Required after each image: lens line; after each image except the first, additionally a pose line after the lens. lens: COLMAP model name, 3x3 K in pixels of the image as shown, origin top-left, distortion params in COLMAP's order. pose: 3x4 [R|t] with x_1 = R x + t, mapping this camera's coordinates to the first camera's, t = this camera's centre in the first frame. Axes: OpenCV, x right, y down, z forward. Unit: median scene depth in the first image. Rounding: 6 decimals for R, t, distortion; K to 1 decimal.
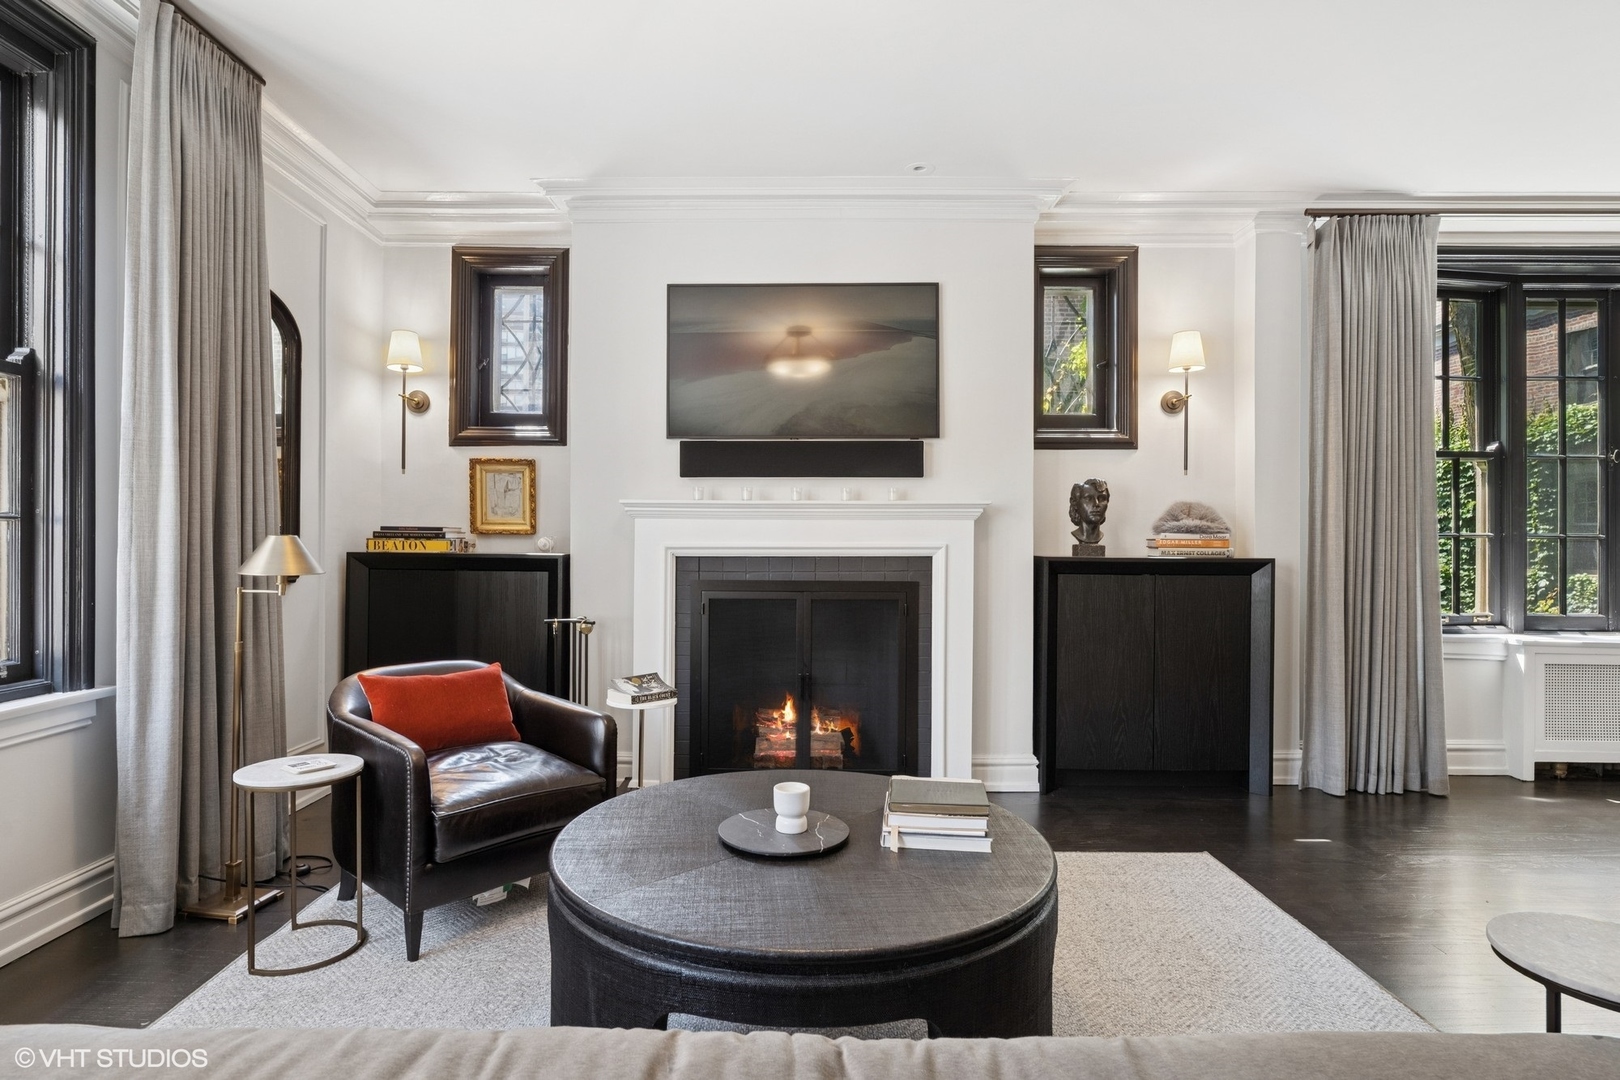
lens RADIAL K [[854.5, 0, 794.6], [0, 854.5, 541.2], [0, 0, 1]] dist [-0.003078, -0.000173]
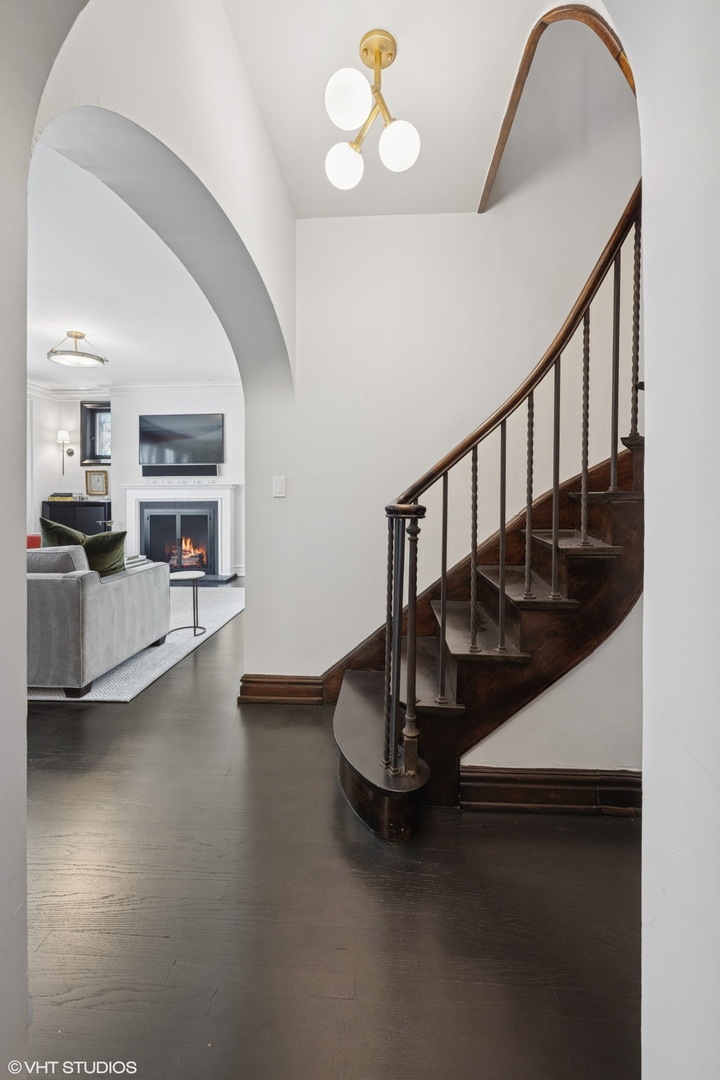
lens RADIAL K [[431.5, 0, 349.7], [0, 431.5, 491.8], [0, 0, 1]] dist [-0.002192, 0.000205]
pose [[0.998650, -0.009292, -0.051109, 0.704752], [0.009209, 0.999956, -0.001860, -0.008708], [0.051124, 0.001387, 0.998691, -0.548267]]
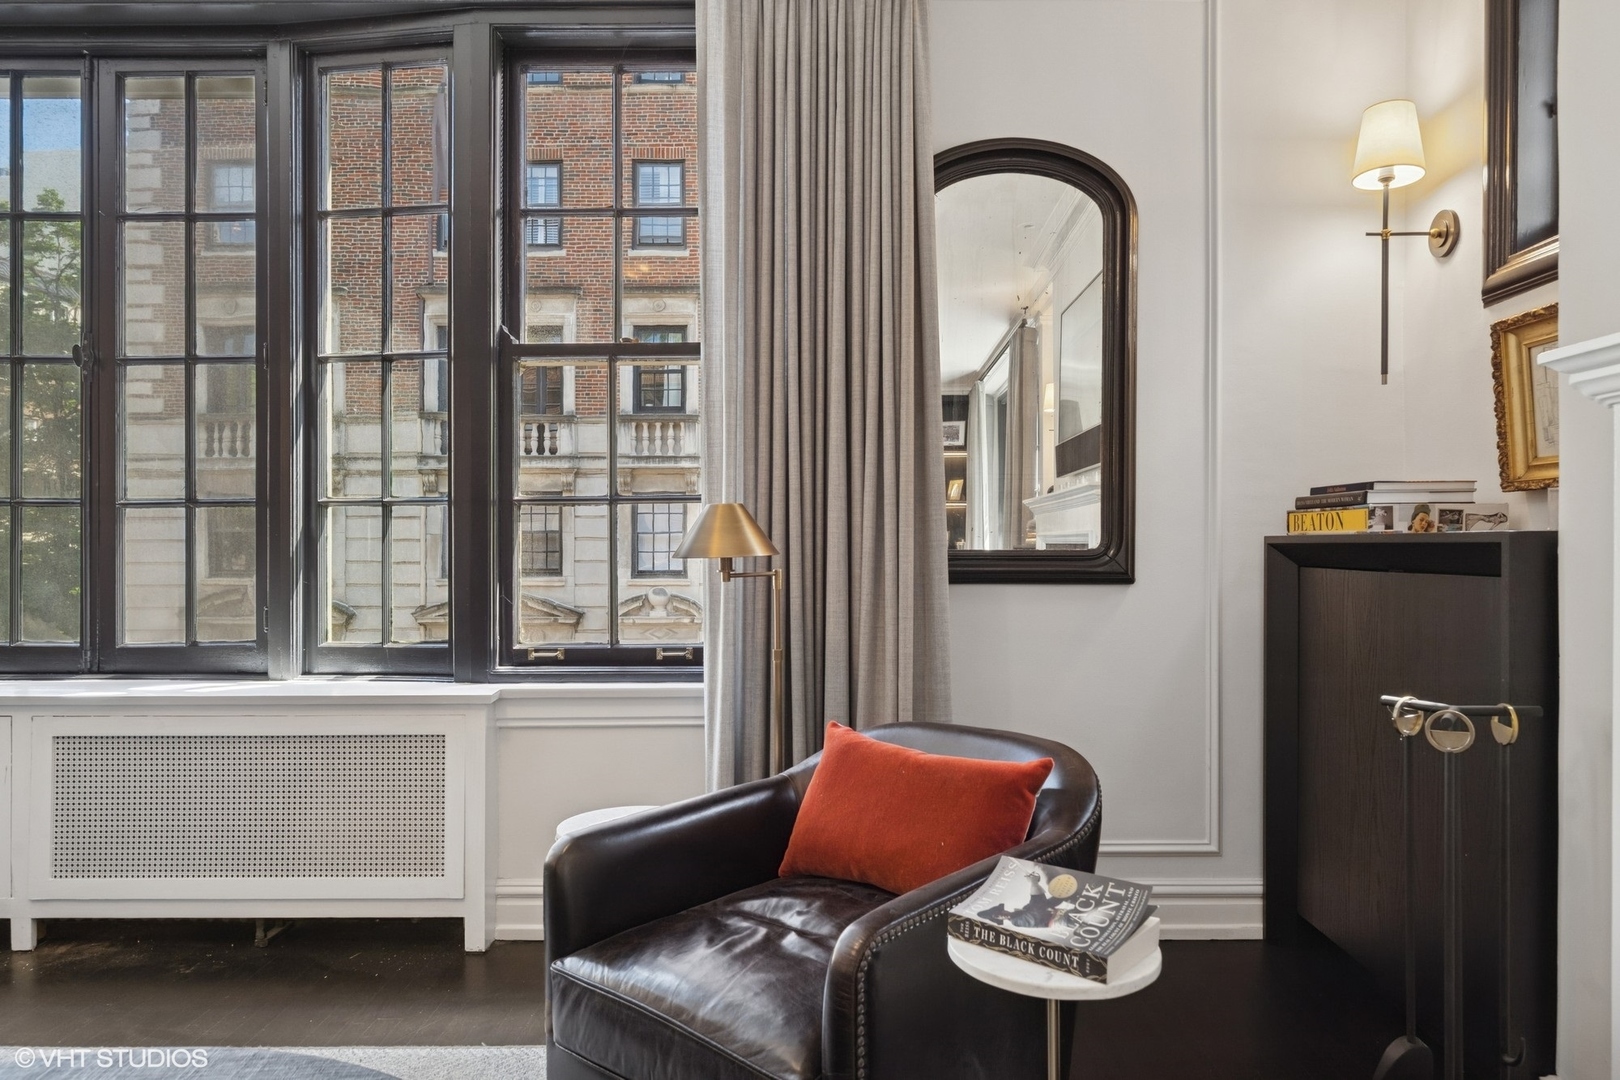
lens RADIAL K [[1060.3, 0, 814.9], [0, 1060.3, 542.4], [0, 0, 1]] dist [-0.003891, 0.003492]
pose [[-0.017999, -0.015637, -0.999716, 0.193685], [0.003651, 0.999870, -0.015705, 0.026679], [0.999831, -0.003933, -0.017940, 0.707461]]
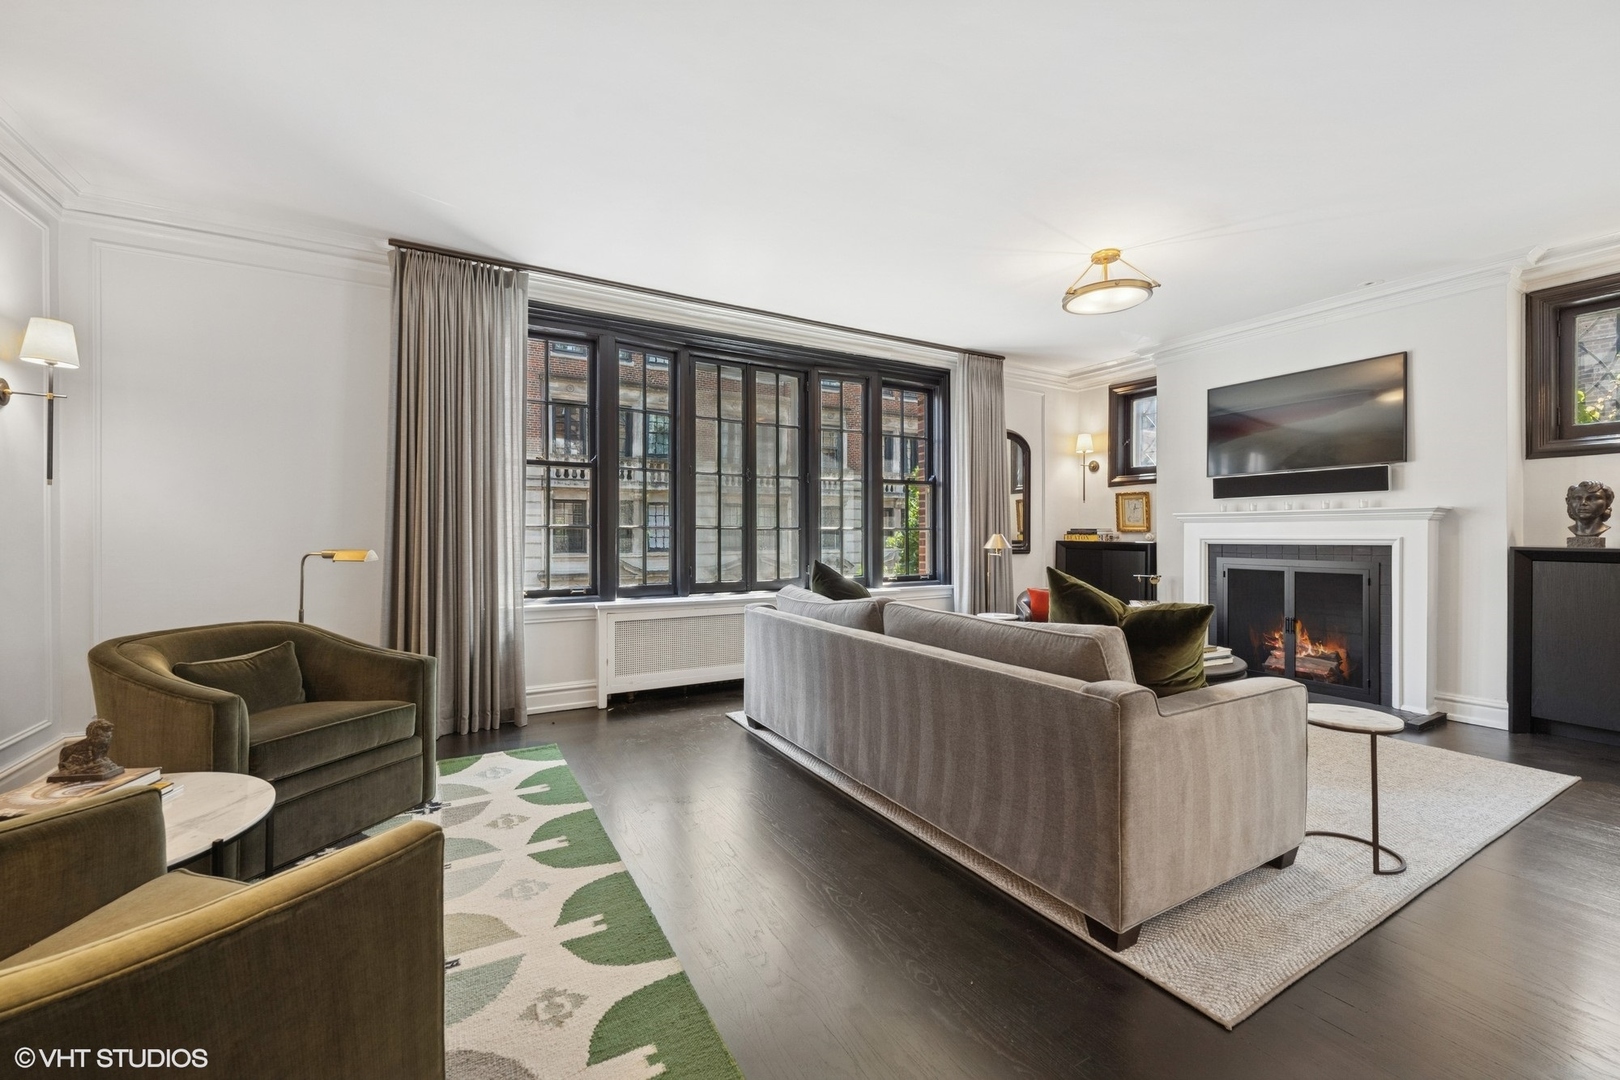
lens RADIAL K [[647.2, 0, 810.5], [0, 647.2, 539.8], [0, 0, 1]] dist [-0.002192, 0.000205]
pose [[0.509447, 0.003041, -0.860497, 0.580467], [0.003920, 0.999975, 0.005854, -0.001938], [0.860493, -0.006355, 0.509423, -0.384231]]
